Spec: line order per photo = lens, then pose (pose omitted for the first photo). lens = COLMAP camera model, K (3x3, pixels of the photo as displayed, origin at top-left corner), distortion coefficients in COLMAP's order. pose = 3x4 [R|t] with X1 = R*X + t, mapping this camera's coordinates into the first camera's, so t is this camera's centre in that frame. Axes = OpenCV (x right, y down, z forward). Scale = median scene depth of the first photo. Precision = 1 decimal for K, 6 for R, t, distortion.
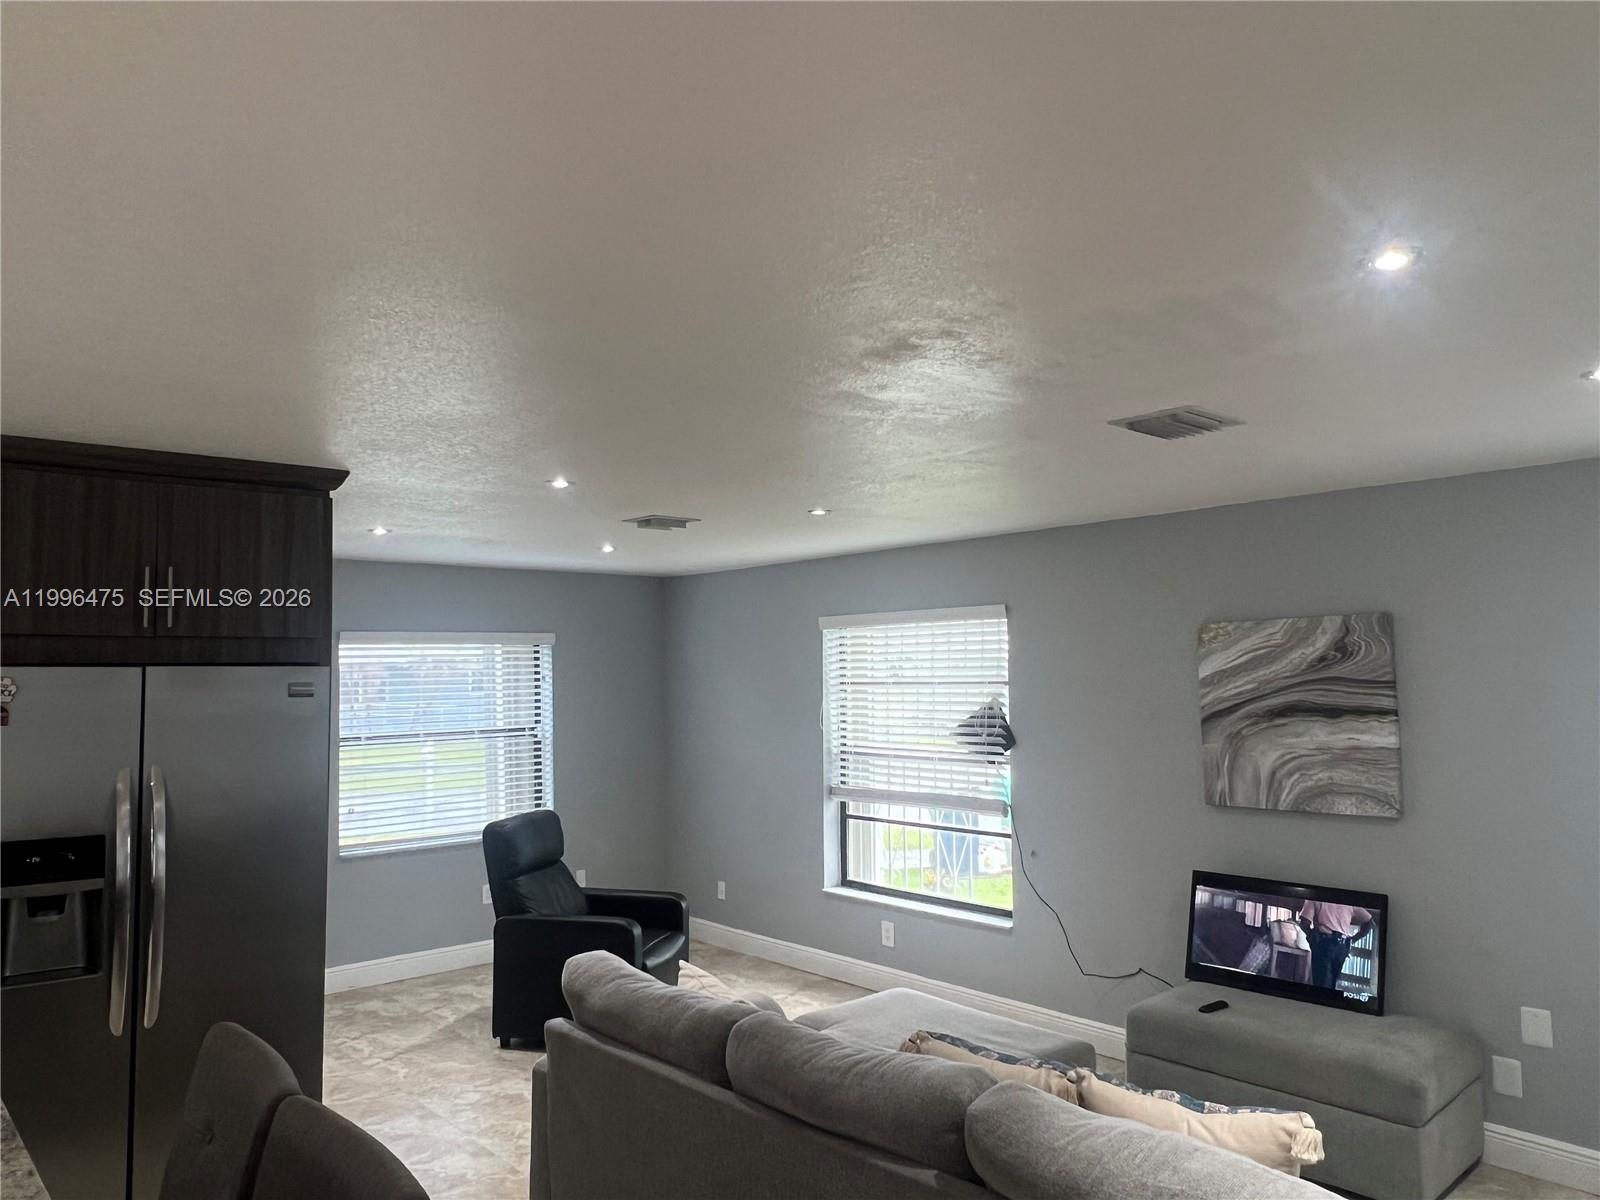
lens RADIAL K [[1110.8, 0, 799.0], [0, 1110.8, 600.6], [0, 0, 1]] dist [0.002192, 0.000749]
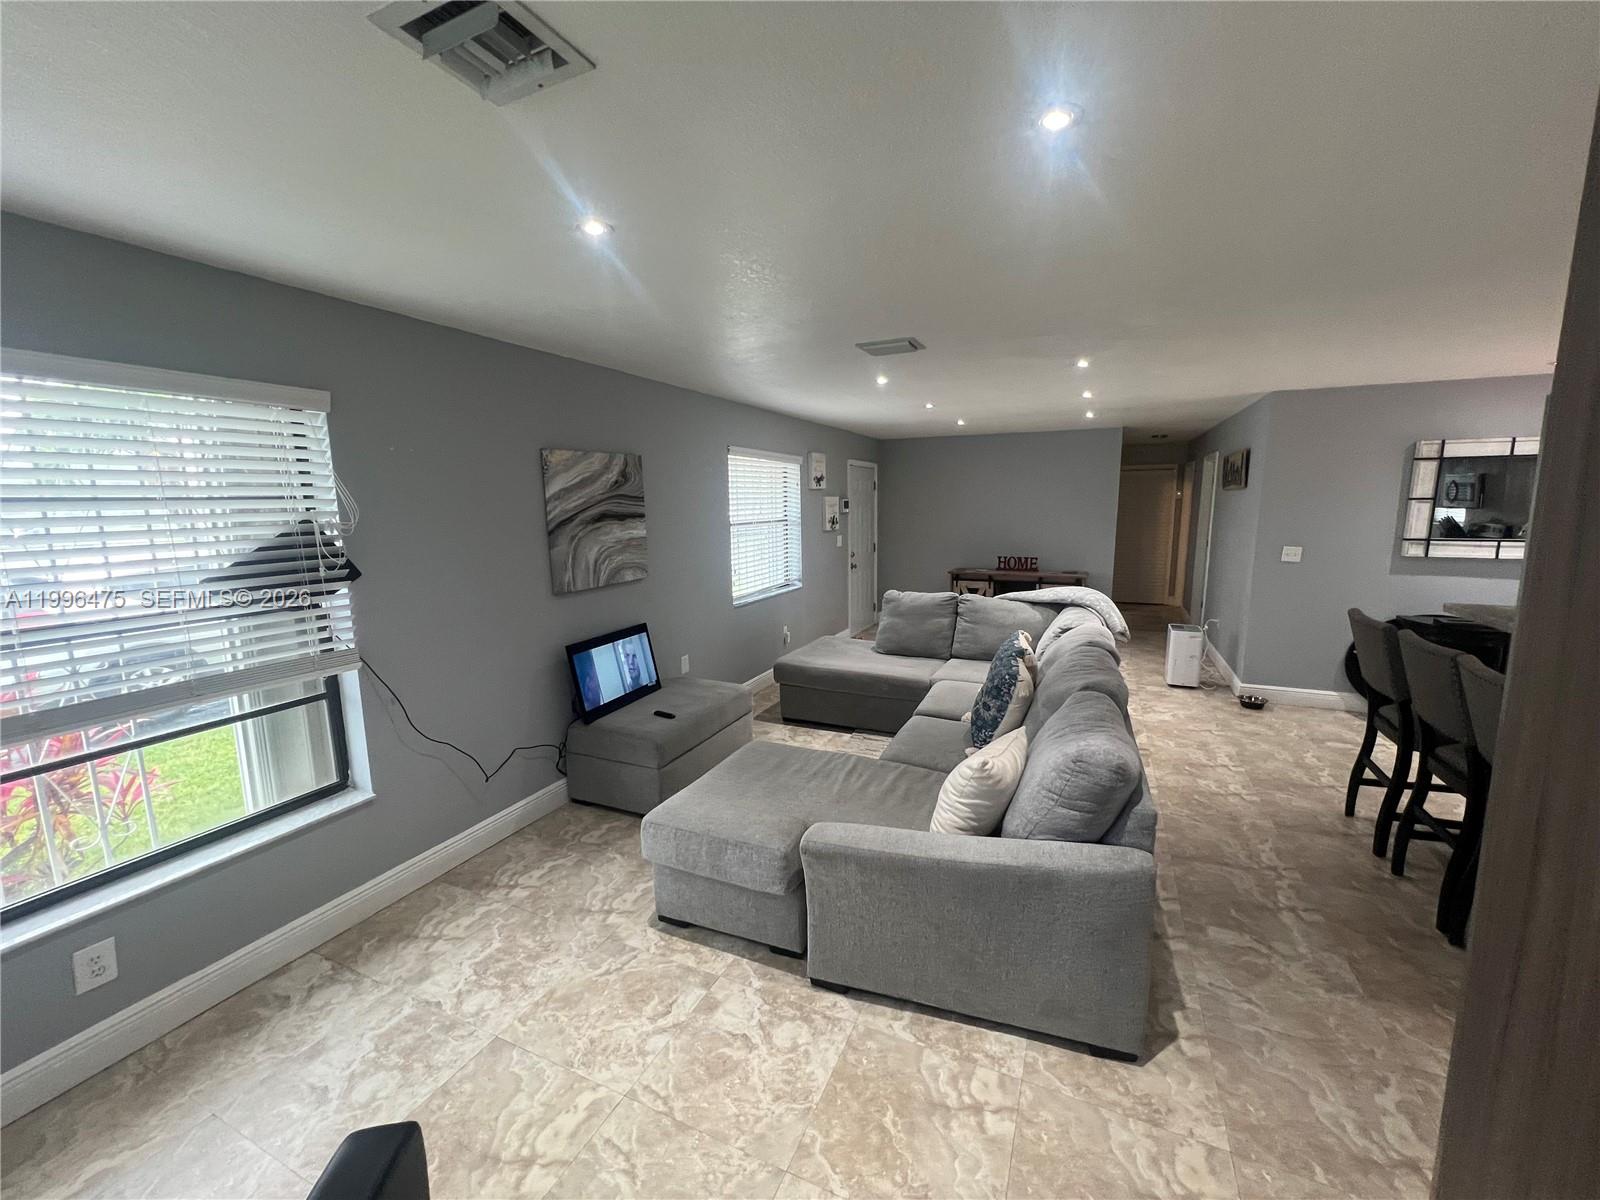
lens RADIAL K [[649.4, 0, 794.7], [0, 649.4, 605.1], [0, 0, 1]] dist [-0.000905, -0.000128]
pose [[-0.379053, -0.124992, 0.916895, -0.446921], [-0.040329, 0.992126, 0.118575, 0.102298], [-0.924496, 0.007969, -0.381109, 1.094945]]
